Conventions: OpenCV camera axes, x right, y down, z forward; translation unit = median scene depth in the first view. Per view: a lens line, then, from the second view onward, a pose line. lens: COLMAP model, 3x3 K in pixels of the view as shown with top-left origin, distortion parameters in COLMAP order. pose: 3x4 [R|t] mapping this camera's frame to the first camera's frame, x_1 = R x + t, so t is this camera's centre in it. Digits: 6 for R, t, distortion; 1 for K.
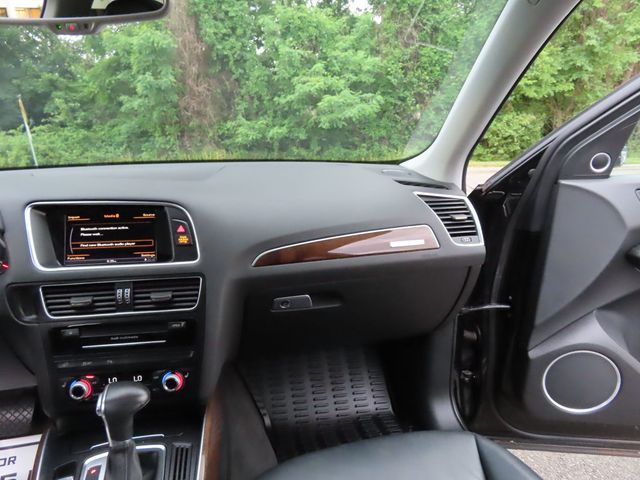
lens RADIAL K [[457.3, 0, 320.0], [0, 457.3, 240.0], [0, 0, 1]] dist [-0.004555, -0.004483]
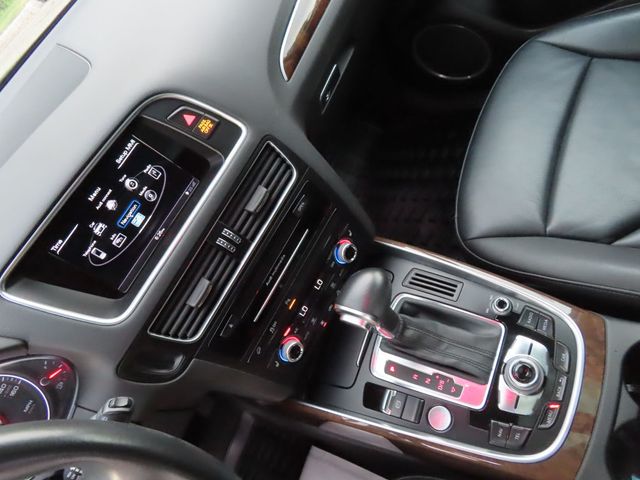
lens RADIAL K [[457.3, 0, 320.0], [0, 457.3, 240.0], [0, 0, 1]] dist [-0.004555, -0.004483]
pose [[0.579965, -0.801360, 0.146504, -0.324686], [0.648745, 0.563100, 0.511907, -0.104315], [-0.492718, -0.201844, 0.846456, 0.245455]]
